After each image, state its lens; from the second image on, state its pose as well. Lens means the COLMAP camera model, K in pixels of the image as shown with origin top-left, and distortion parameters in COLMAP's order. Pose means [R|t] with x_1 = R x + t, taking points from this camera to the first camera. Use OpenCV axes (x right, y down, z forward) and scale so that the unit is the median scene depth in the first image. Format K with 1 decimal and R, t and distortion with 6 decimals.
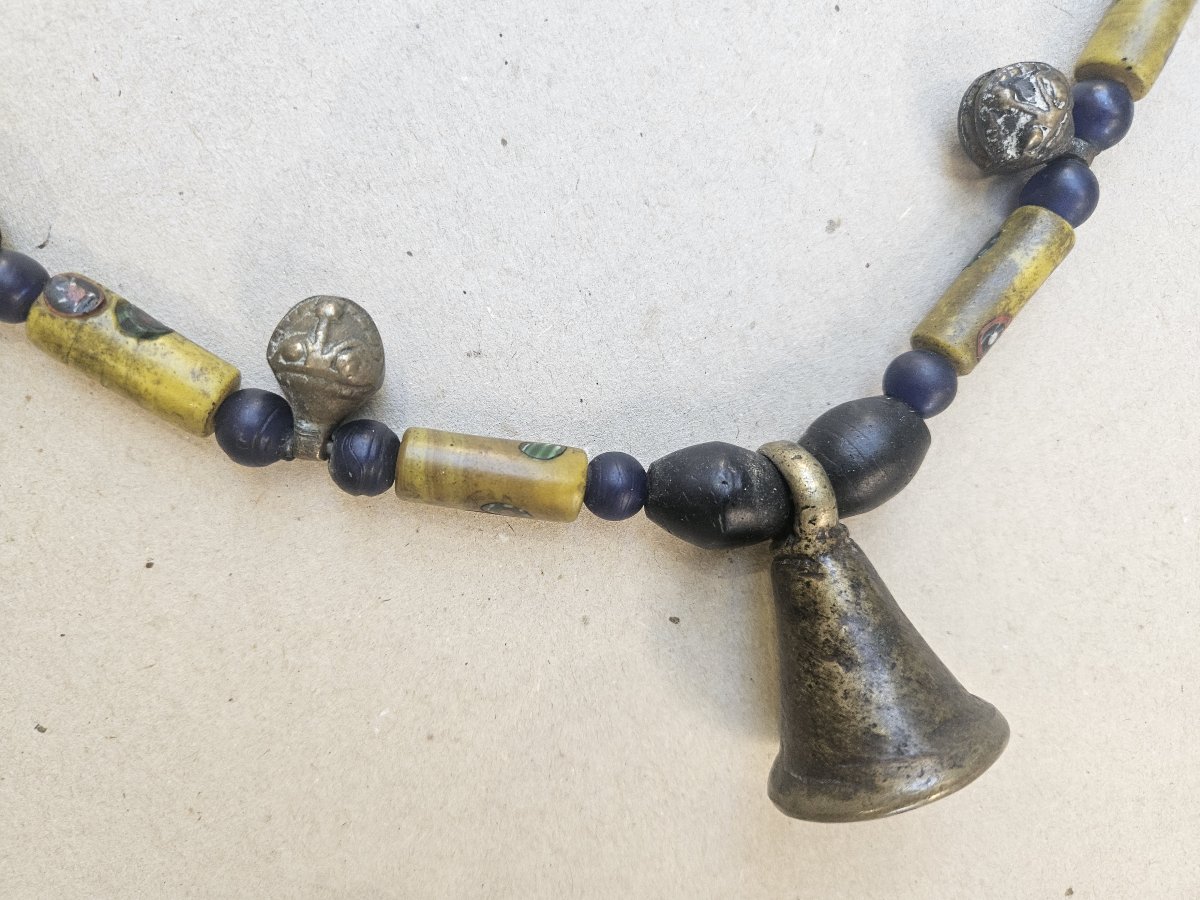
lens RADIAL K [[822.9, 0, 593.6], [0, 822.9, 450.1], [0, 0, 1]] dist [0.000199, -0.028223]
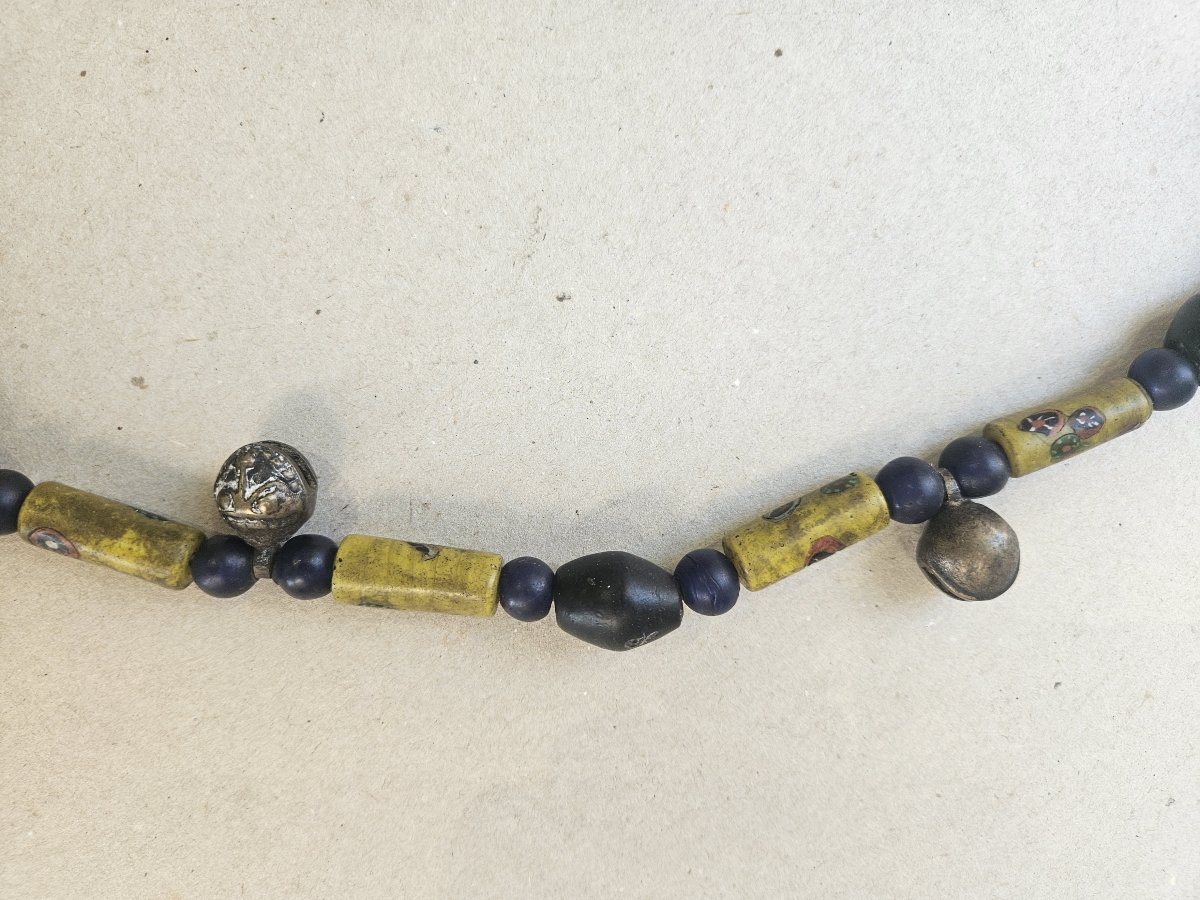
lens RADIAL K [[822.9, 0, 593.6], [0, 822.9, 450.1], [0, 0, 1]] dist [0.000199, -0.028223]
pose [[0.366407, 0.929026, -0.051541, 0.673176], [-0.923822, 0.356633, -0.139163, -0.668396], [-0.110905, 0.098605, 0.988927, -0.131336]]
